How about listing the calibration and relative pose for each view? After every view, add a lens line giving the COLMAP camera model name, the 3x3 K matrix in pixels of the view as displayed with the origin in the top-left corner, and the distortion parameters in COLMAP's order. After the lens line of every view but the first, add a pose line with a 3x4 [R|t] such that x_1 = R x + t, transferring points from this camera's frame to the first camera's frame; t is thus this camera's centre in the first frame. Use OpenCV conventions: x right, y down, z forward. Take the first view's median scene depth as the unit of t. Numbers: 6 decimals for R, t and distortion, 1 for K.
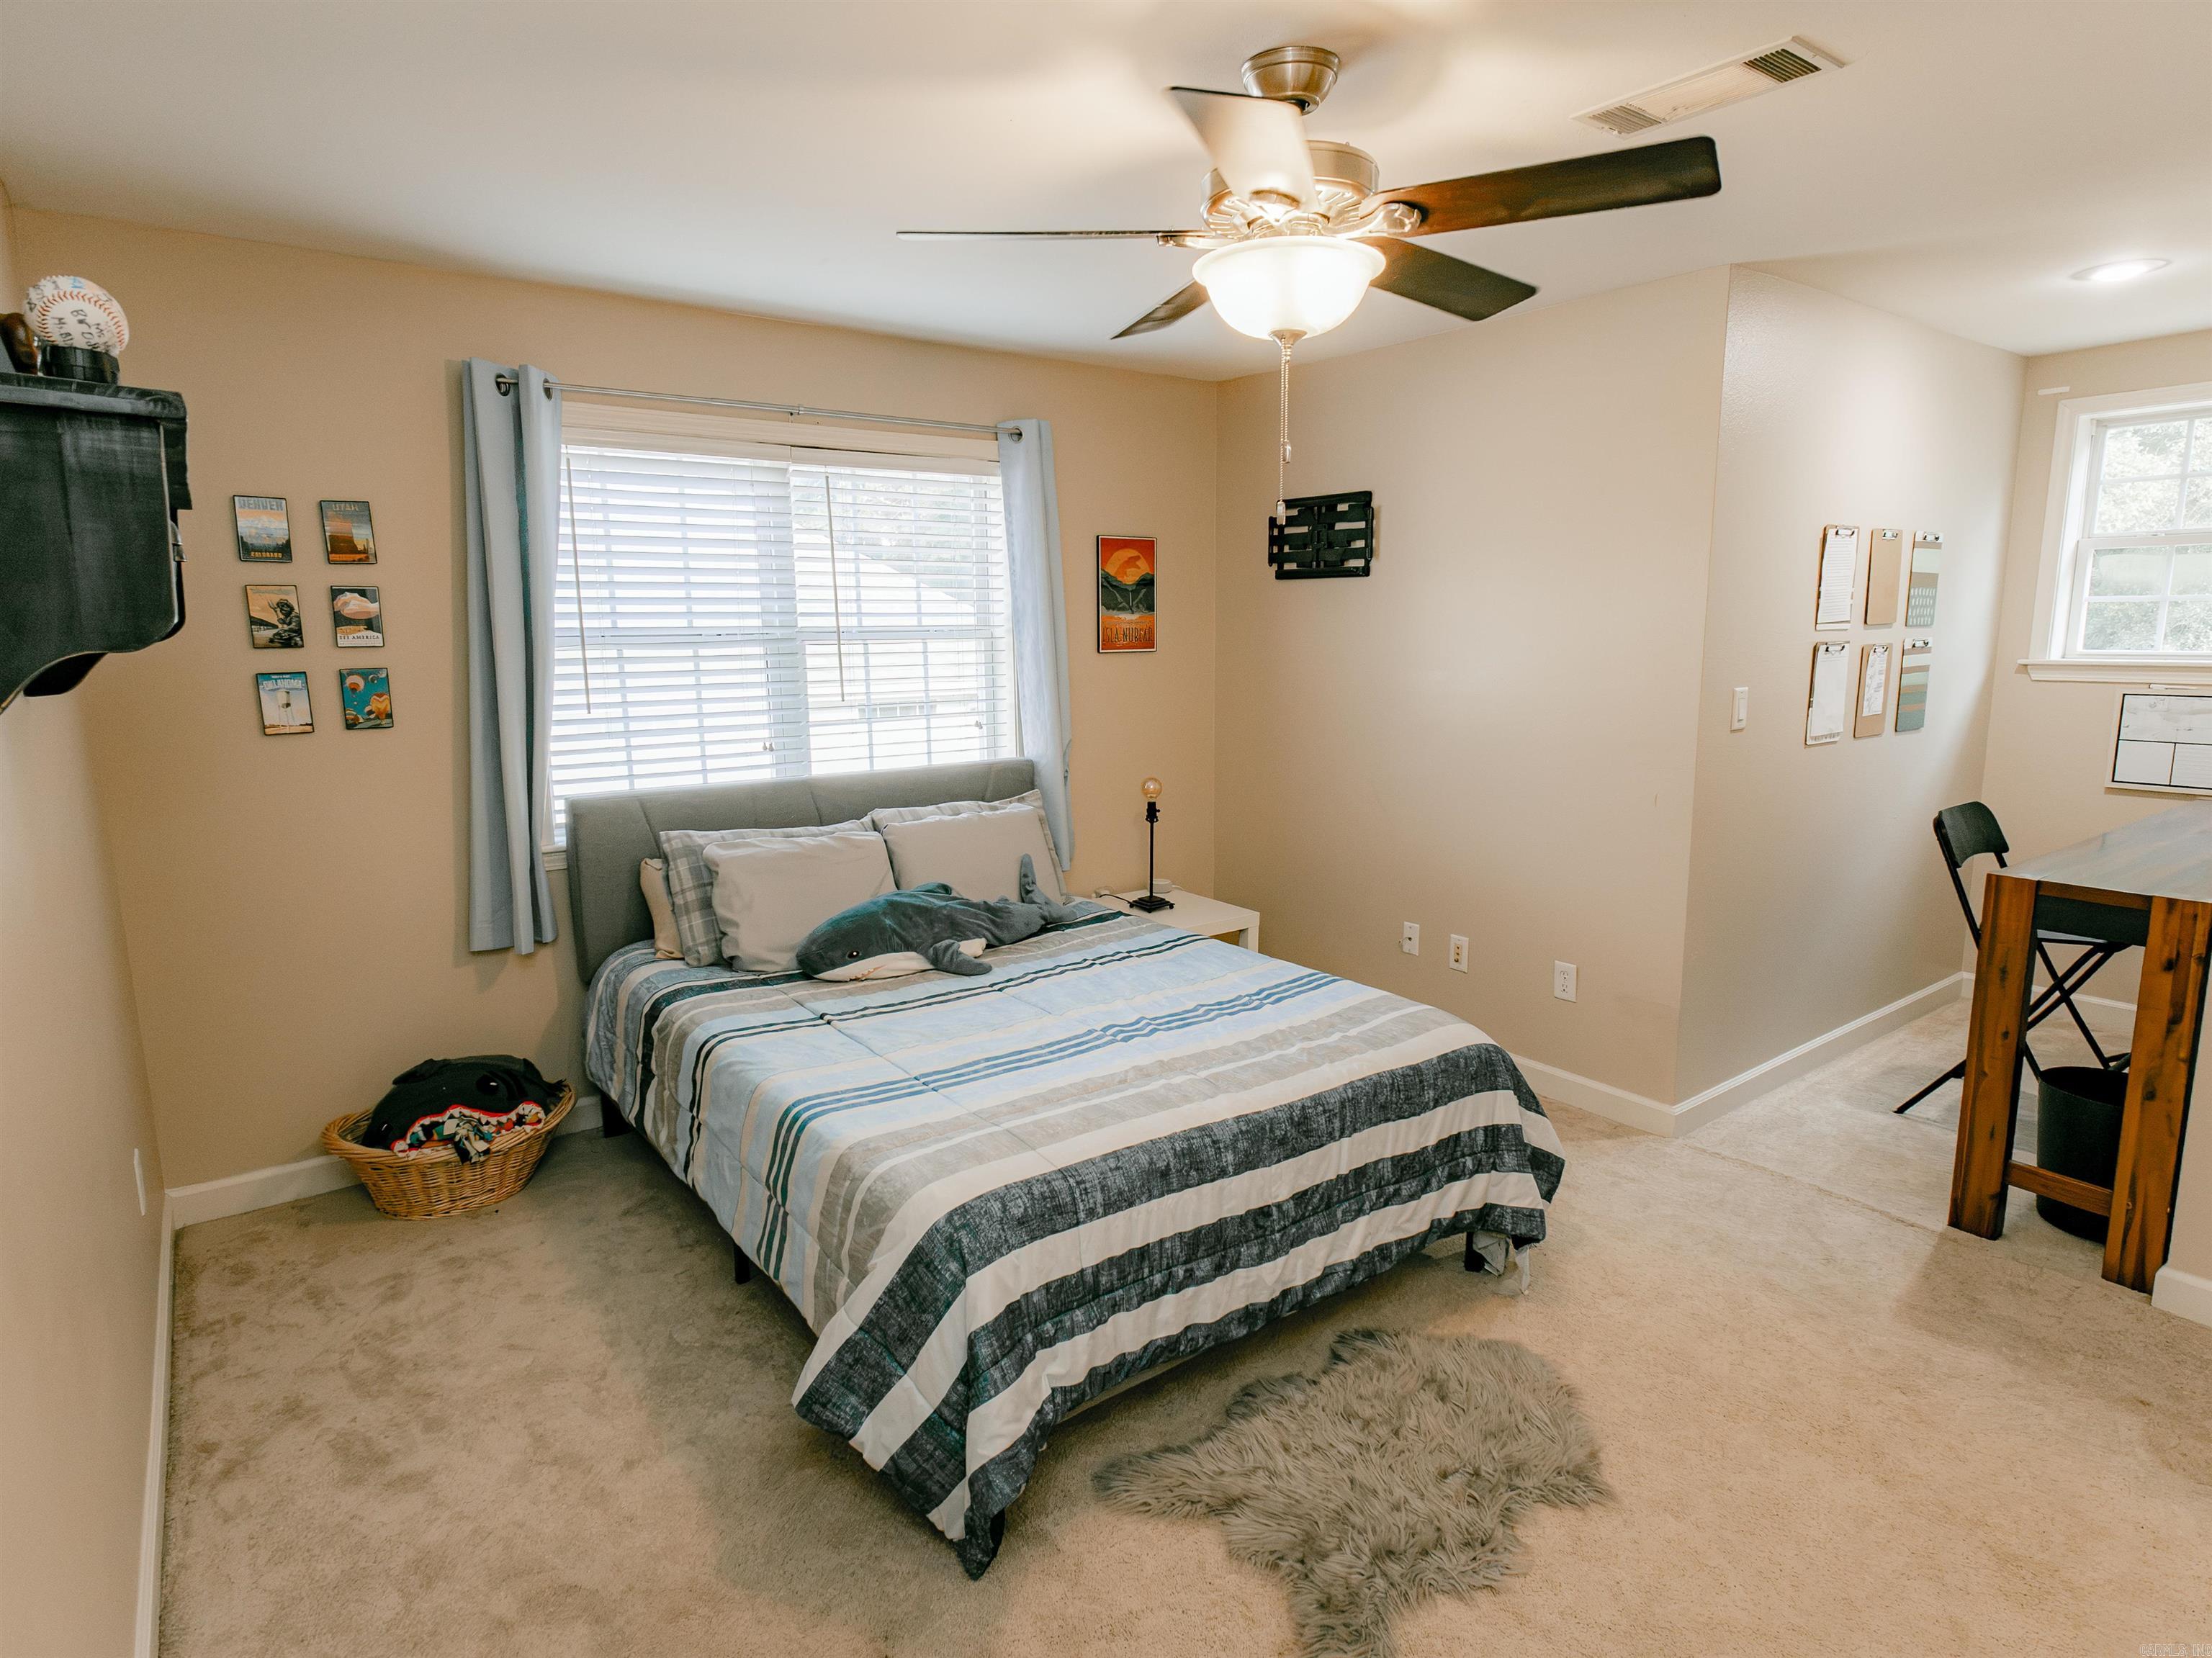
lens RADIAL K [[1203.3, 0, 1111.0], [0, 1203.3, 827.7], [0, 0, 1]] dist [-0.000162, 0.006939]
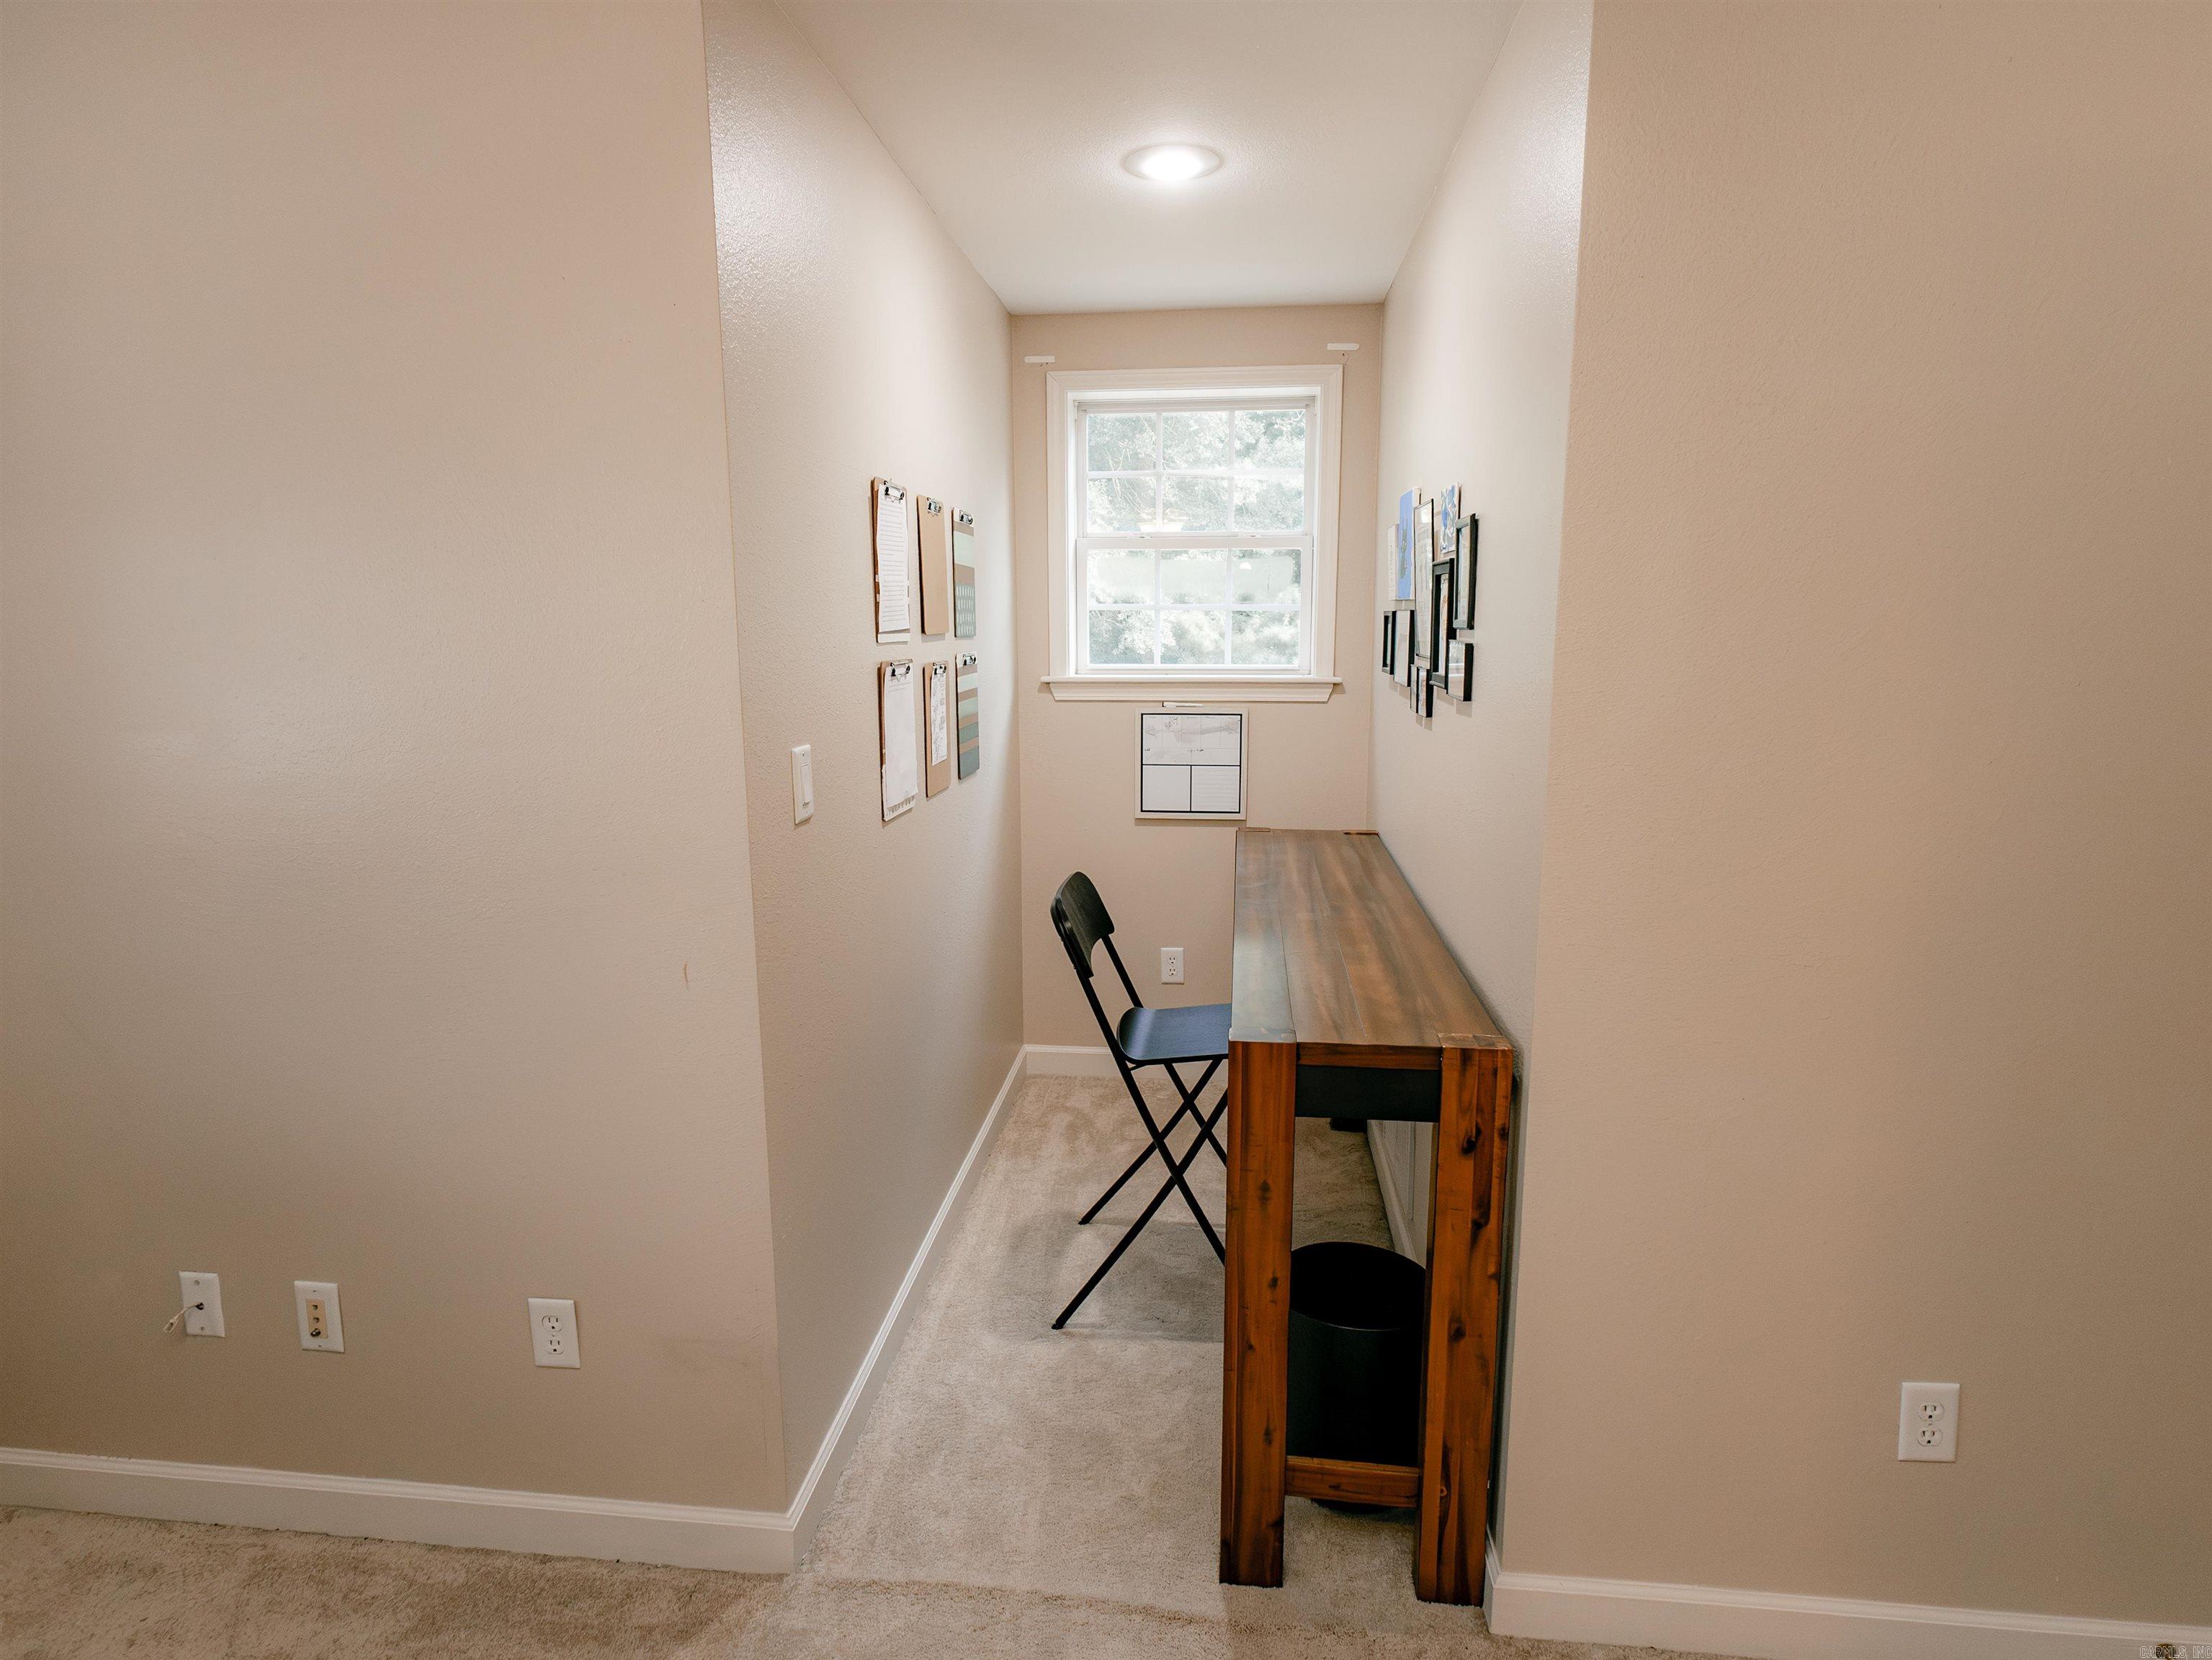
lens RADIAL K [[1203.6, 0, 1111.0], [0, 1203.6, 828.7], [0, 0, 1]] dist [-0.000162, 0.006939]
pose [[0.678461, -0.115014, 0.725578, 0.188489], [0.119752, 0.991773, 0.045233, -0.077641], [-0.724811, 0.056200, 0.686652, 0.459128]]
